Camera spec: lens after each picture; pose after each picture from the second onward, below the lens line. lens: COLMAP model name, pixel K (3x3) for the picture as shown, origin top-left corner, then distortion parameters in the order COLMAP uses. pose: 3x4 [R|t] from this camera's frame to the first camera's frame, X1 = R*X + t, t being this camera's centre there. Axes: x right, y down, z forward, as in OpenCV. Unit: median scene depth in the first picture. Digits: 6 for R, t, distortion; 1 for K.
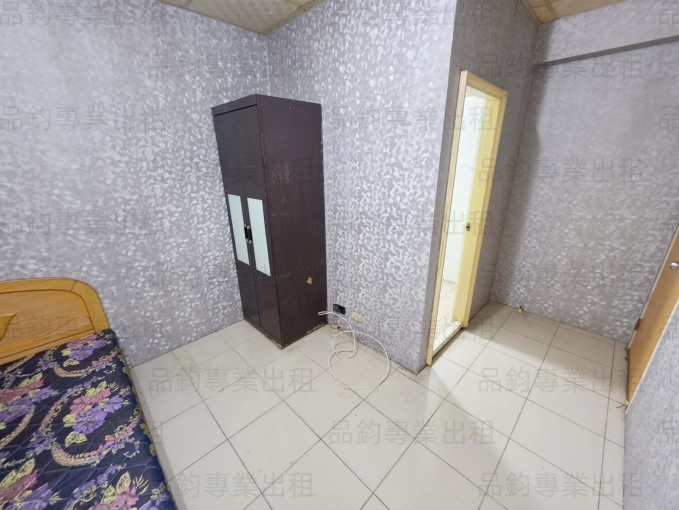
lens RADIAL K [[272.5, 0, 338.8], [0, 272.5, 255.7], [0, 0, 1]] dist [-0.000462, 0.000404]
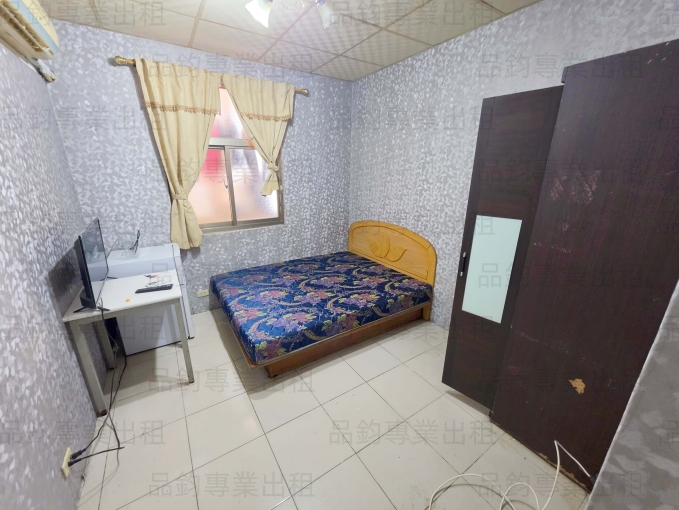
lens RADIAL K [[272.5, 0, 336.0], [0, 272.5, 254.8], [0, 0, 1]] dist [-0.000462, 0.000404]
pose [[-0.198985, 0.301051, -0.932616, 0.475532], [-0.340849, 0.870973, 0.353877, -0.184036], [0.918818, 0.388298, -0.070697, 0.562577]]
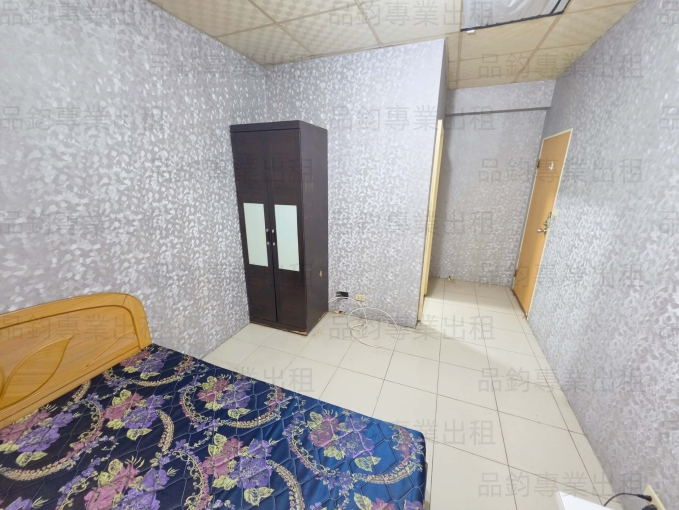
lens RADIAL K [[272.5, 0, 335.7], [0, 272.5, 254.8], [0, 0, 1]] dist [-0.000462, 0.000404]
pose [[0.919557, -0.100479, 0.379893, -0.556049], [0.120737, 0.992237, -0.029812, 0.061954], [-0.373948, 0.073281, 0.924550, -0.139252]]
